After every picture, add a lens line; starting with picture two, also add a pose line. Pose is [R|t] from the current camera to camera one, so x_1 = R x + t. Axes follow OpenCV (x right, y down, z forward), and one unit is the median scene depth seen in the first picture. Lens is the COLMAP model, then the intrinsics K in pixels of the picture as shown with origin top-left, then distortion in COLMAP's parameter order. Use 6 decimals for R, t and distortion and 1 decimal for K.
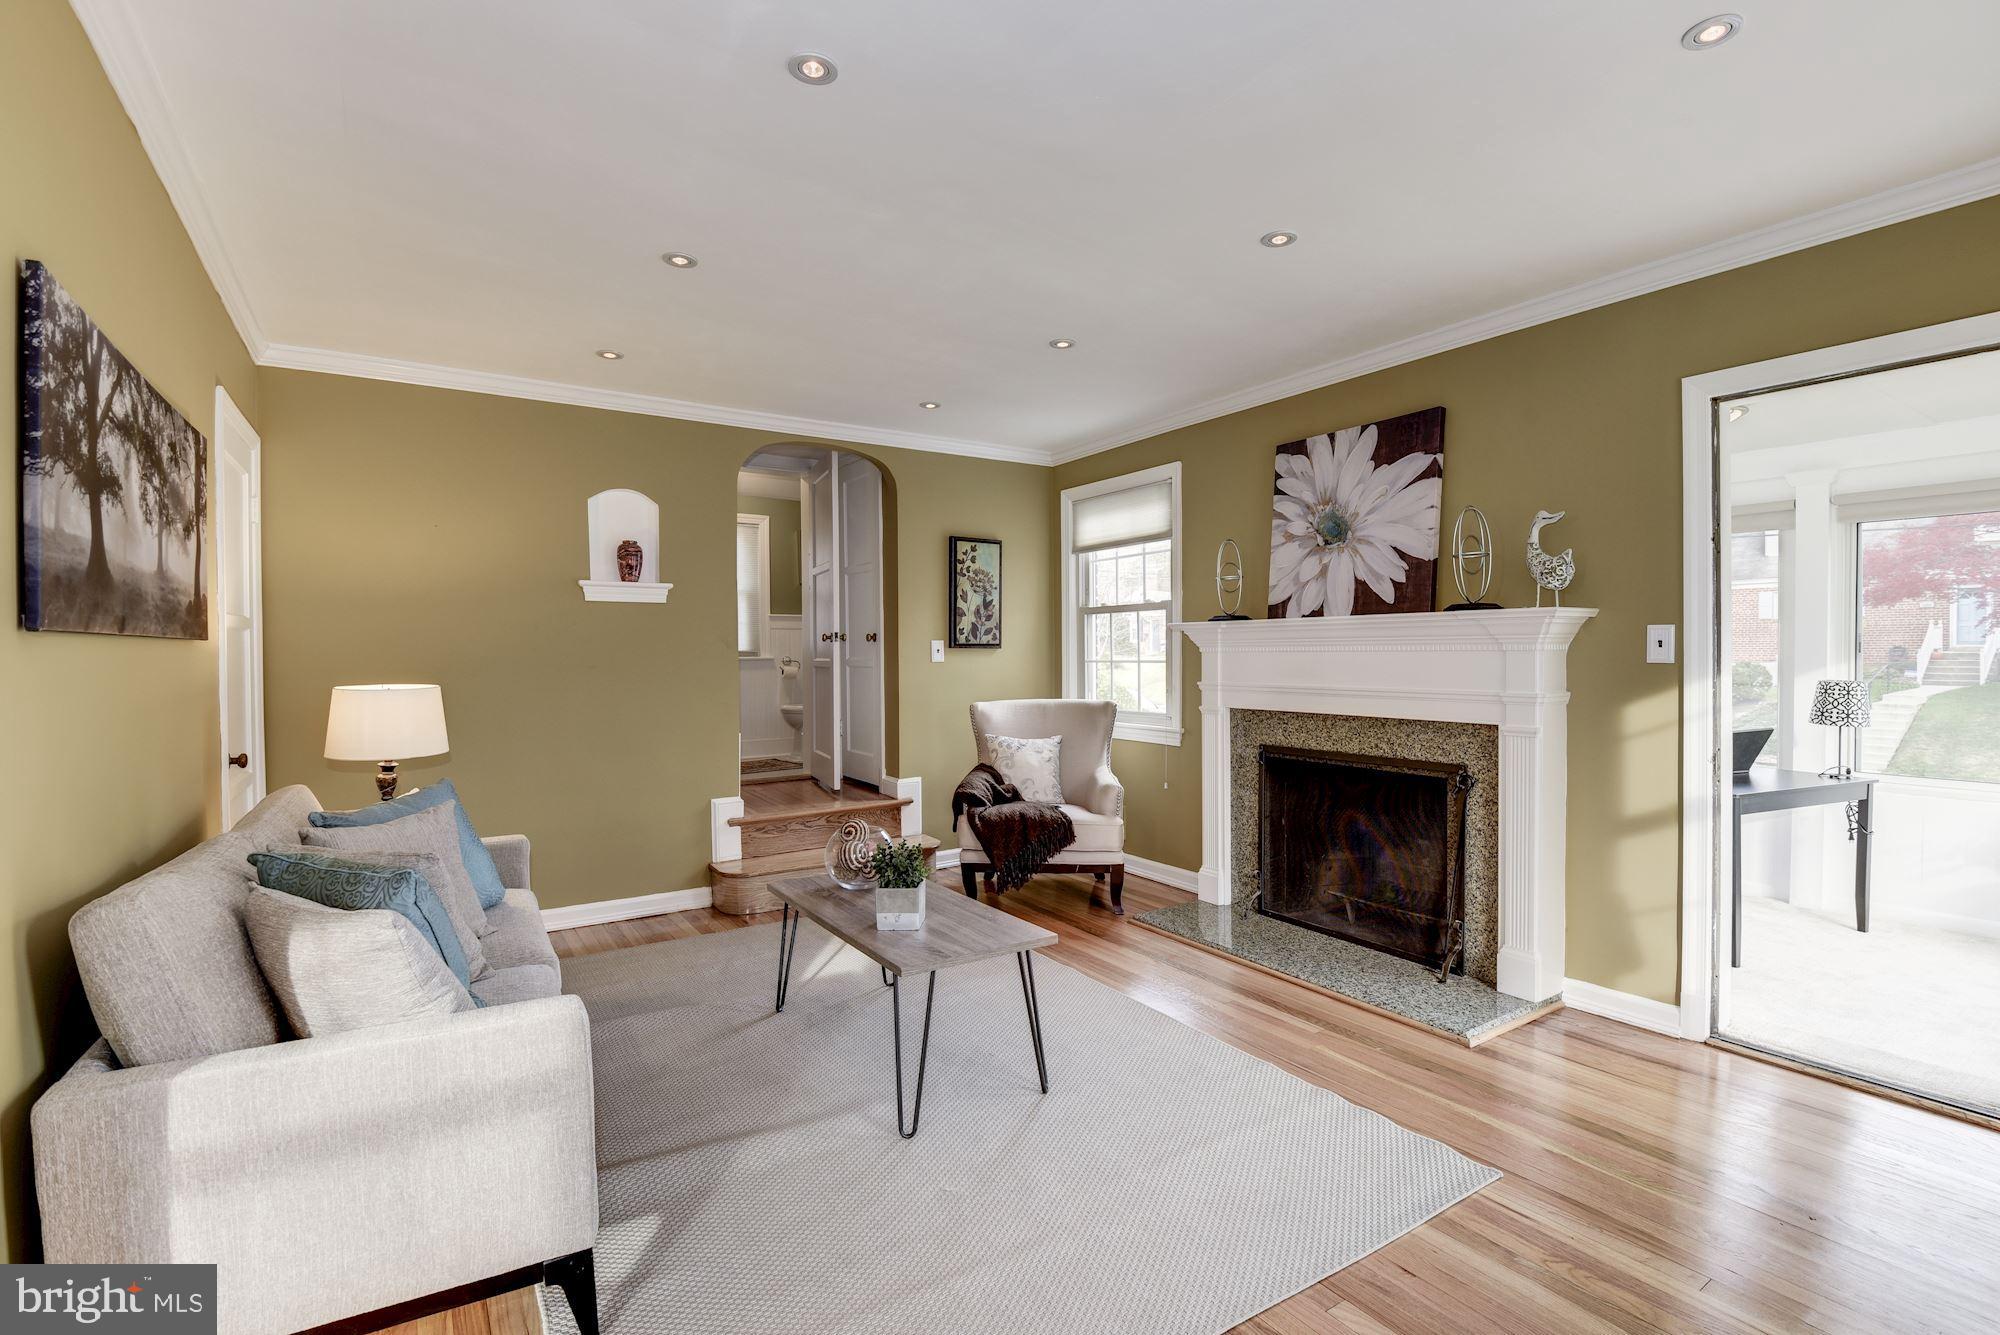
lens RADIAL K [[907.6, 0, 1016.2], [0, 907.6, 664.9], [0, 0, 1]] dist [0.003519, -0.018197]
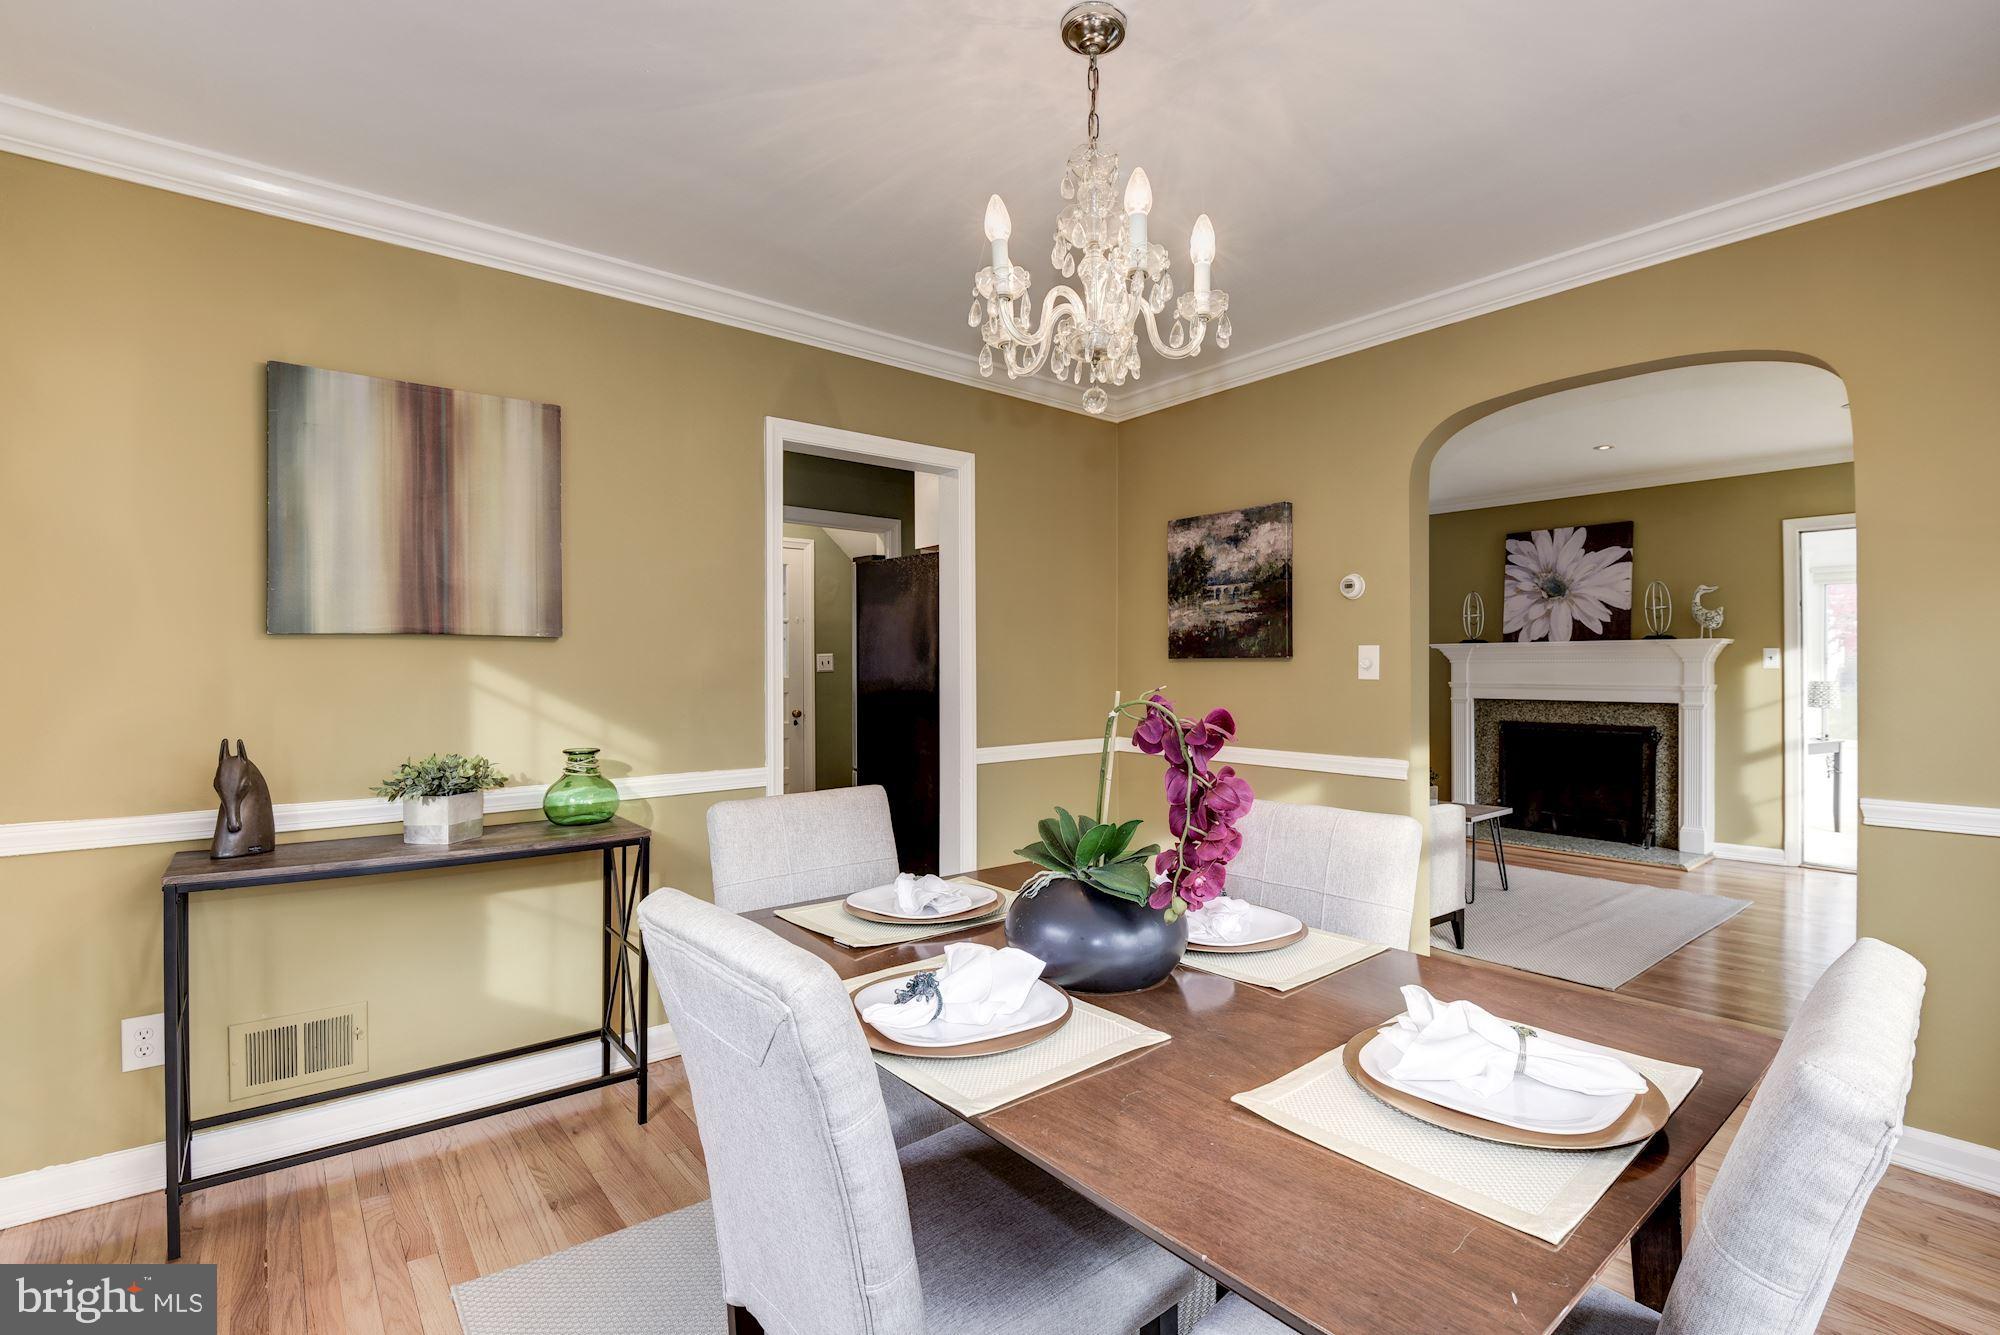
lens RADIAL K [[907.6, 0, 1016.2], [0, 907.6, 664.9], [0, 0, 1]] dist [0.003519, -0.018197]
pose [[0.994647, 0.002935, 0.103288, -0.823369], [-0.001488, 0.999900, -0.014085, 0.014848], [-0.103319, 0.013856, 0.994552, -0.555883]]
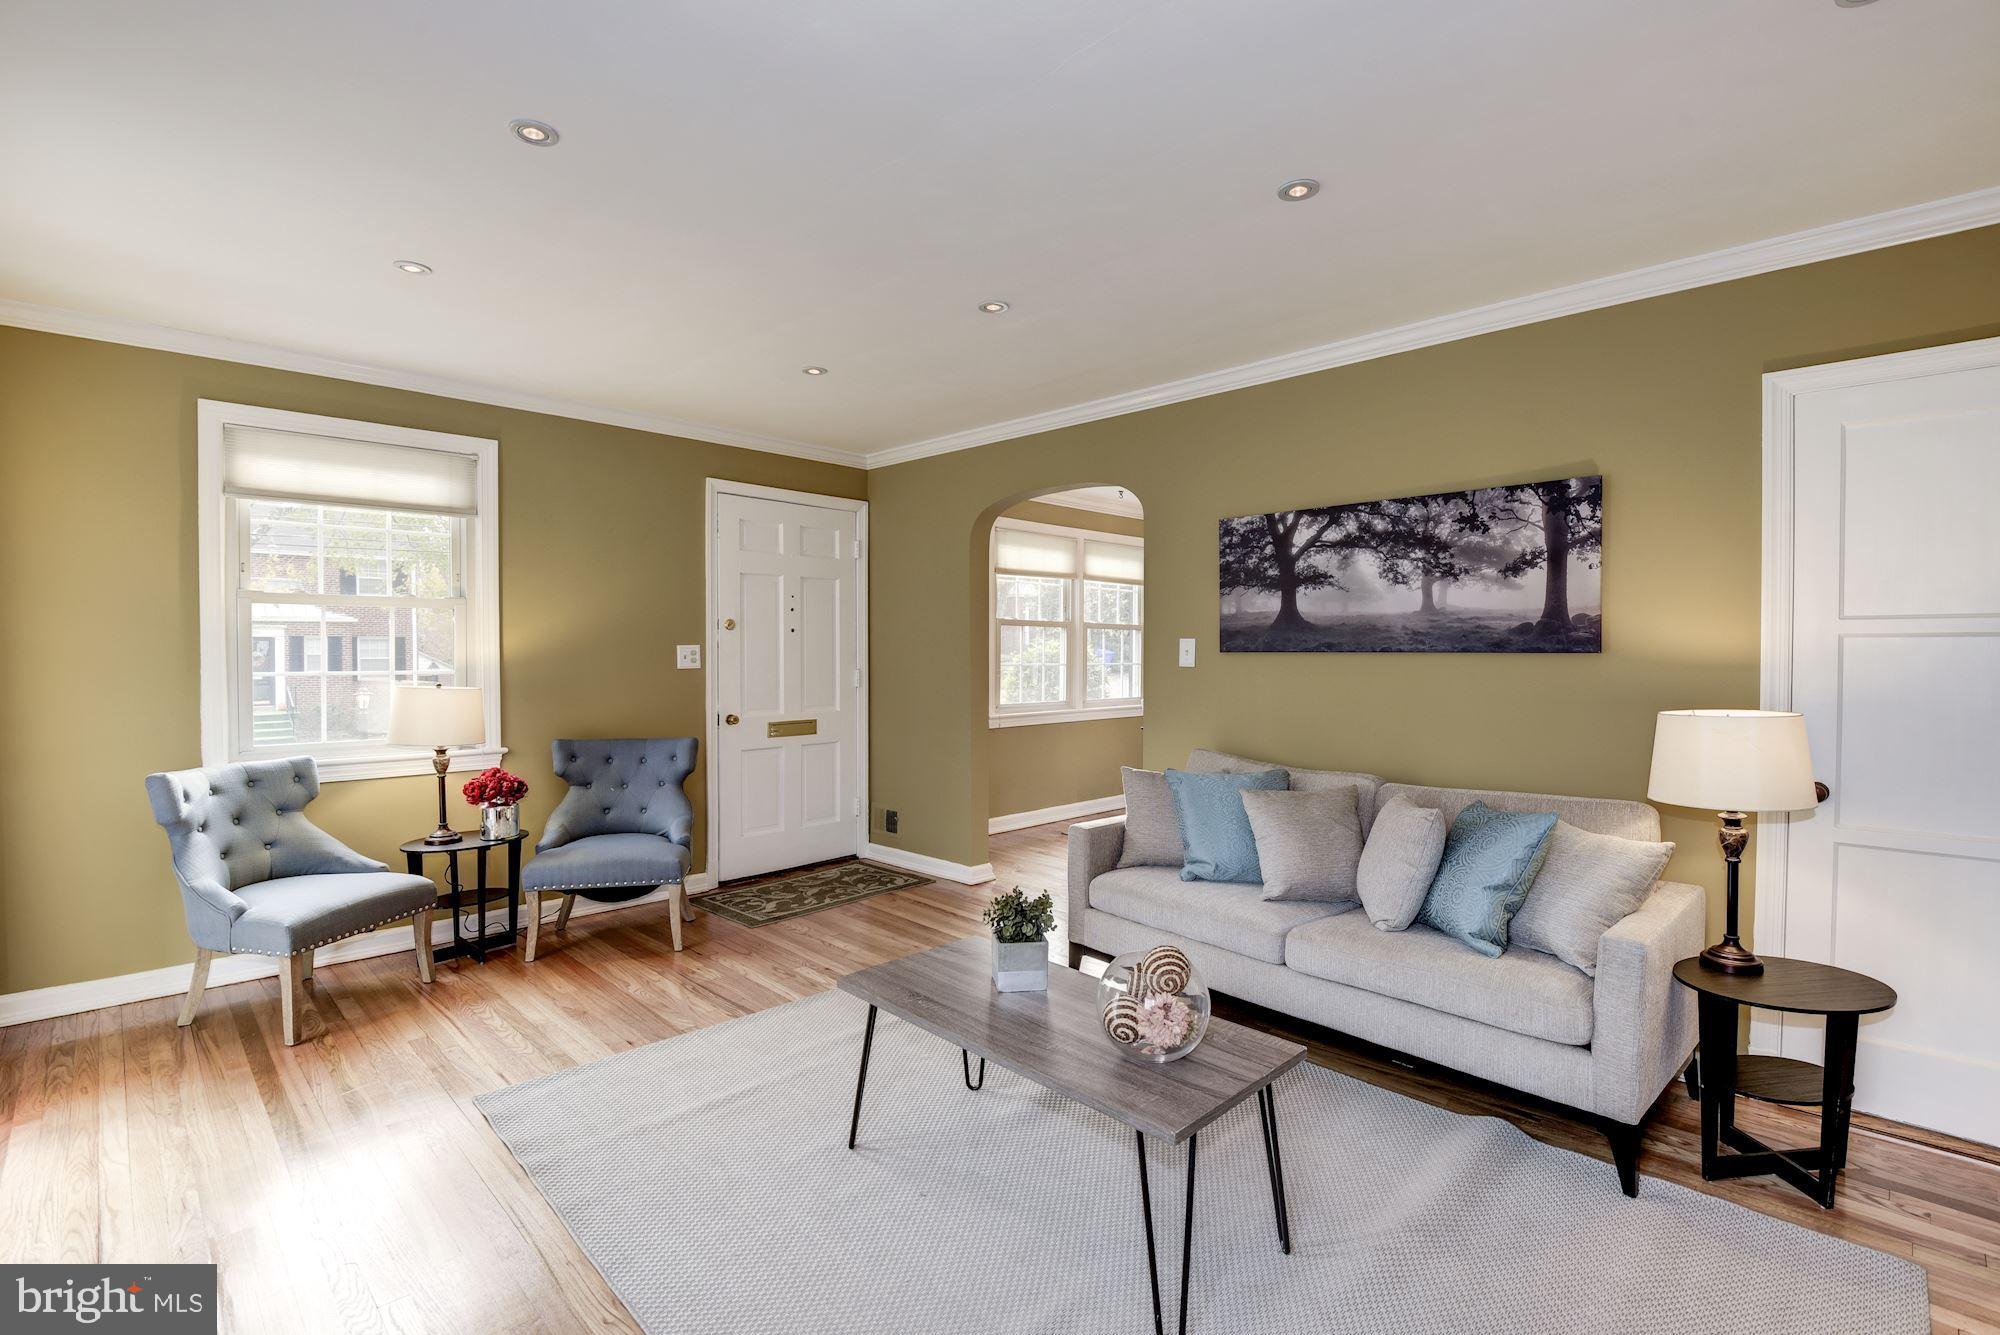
lens RADIAL K [[907.6, 0, 1016.2], [0, 907.6, 664.9], [0, 0, 1]] dist [0.003519, -0.018197]
pose [[-0.979742, 0.007986, -0.200106, 0.033200], [0.001351, 0.999446, 0.033269, -0.034342], [0.200261, 0.032325, -0.979209, 1.314035]]
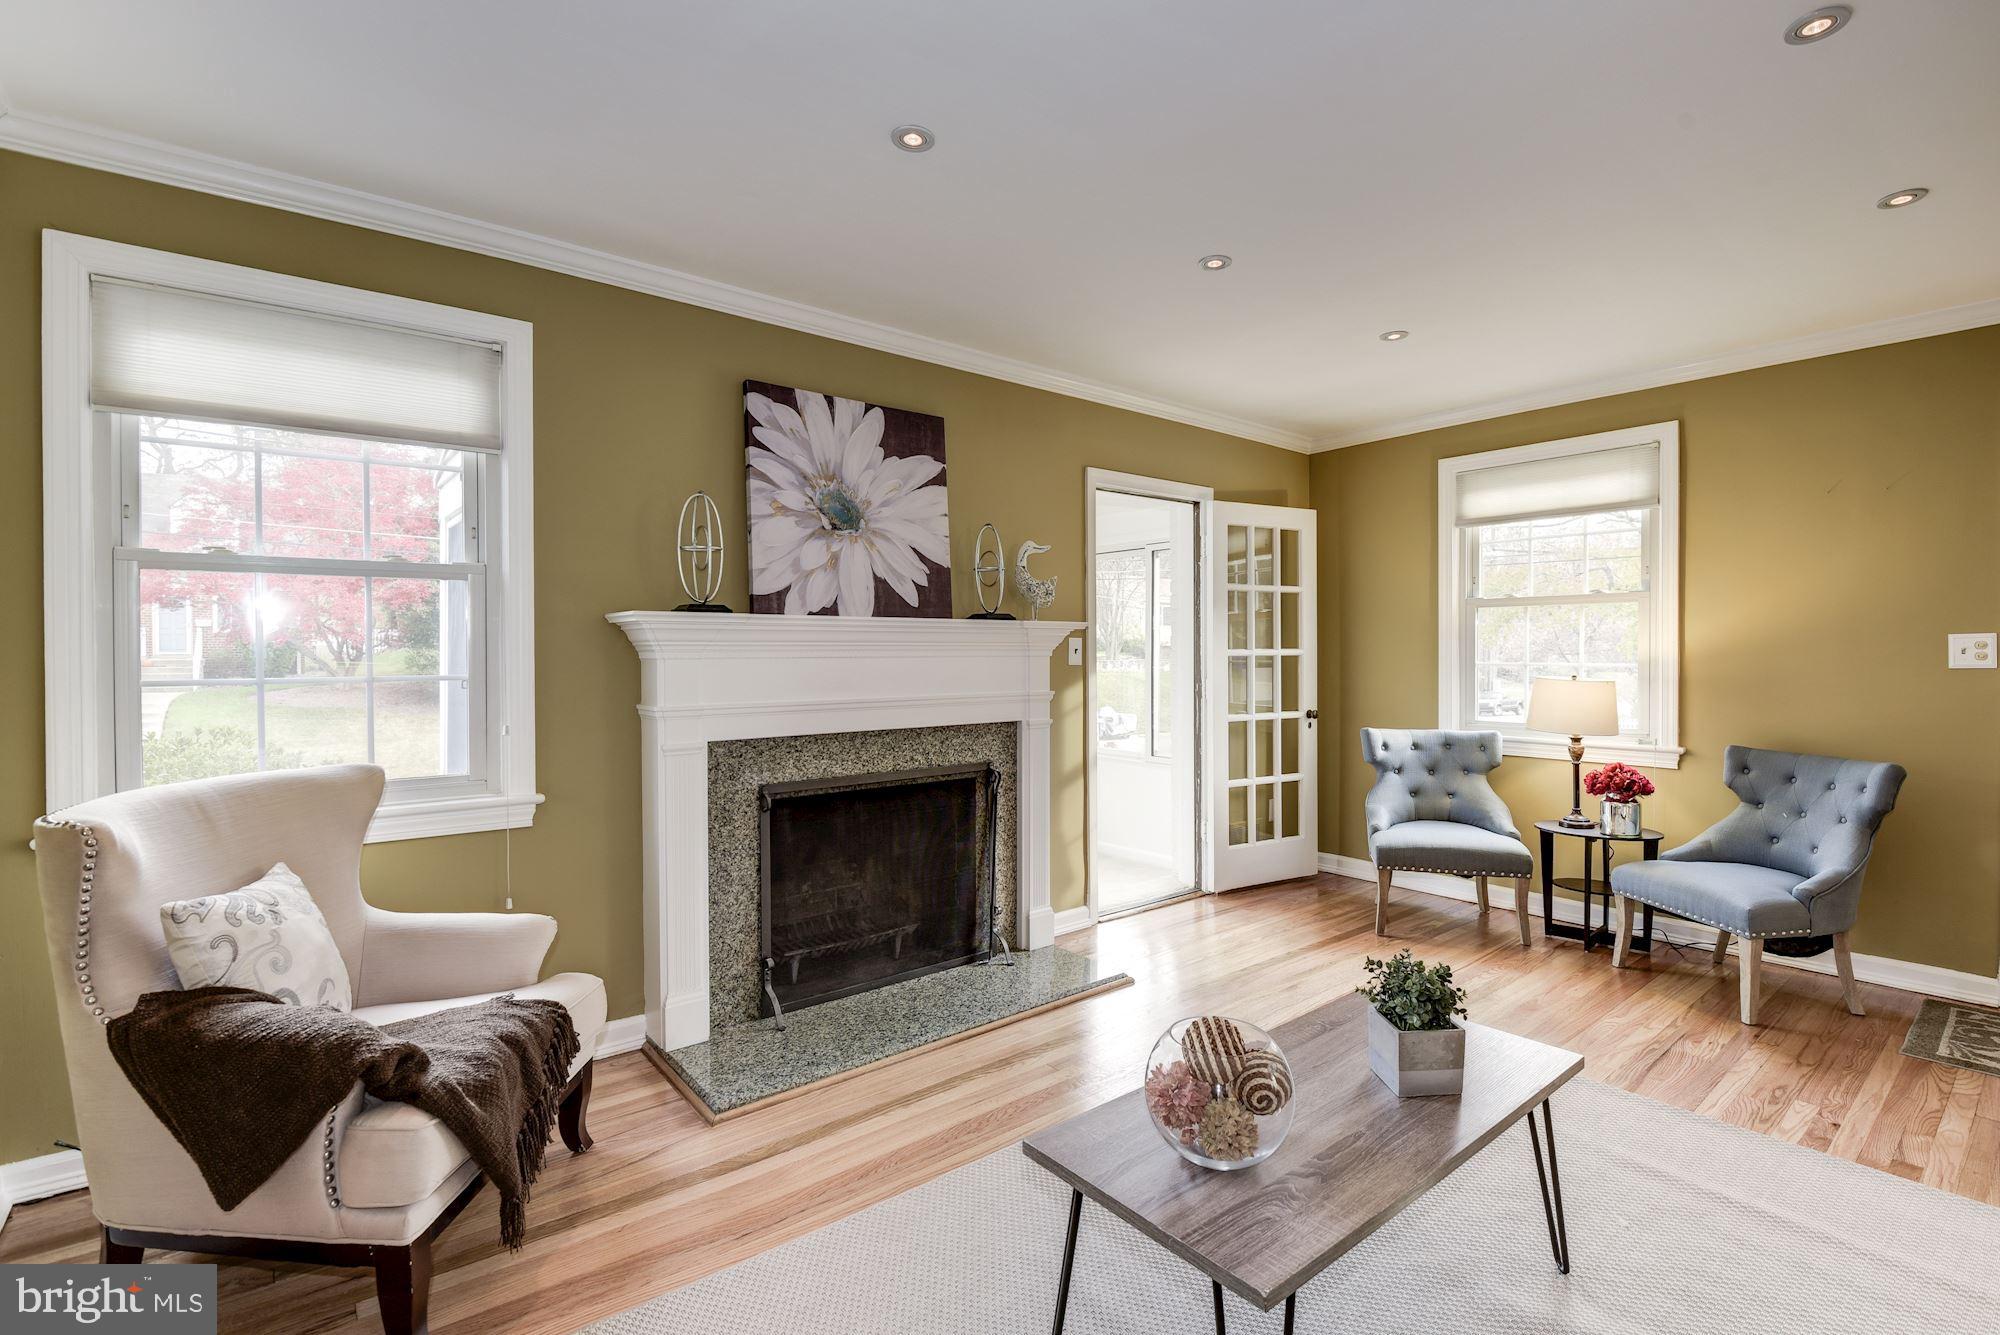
lens RADIAL K [[907.6, 0, 1016.2], [0, 907.6, 664.9], [0, 0, 1]] dist [0.003519, -0.018197]
pose [[-0.095098, -0.007935, 0.995436, -0.525810], [0.016506, 0.999818, 0.009547, -0.013932], [-0.995331, 0.017339, -0.094950, 0.955661]]
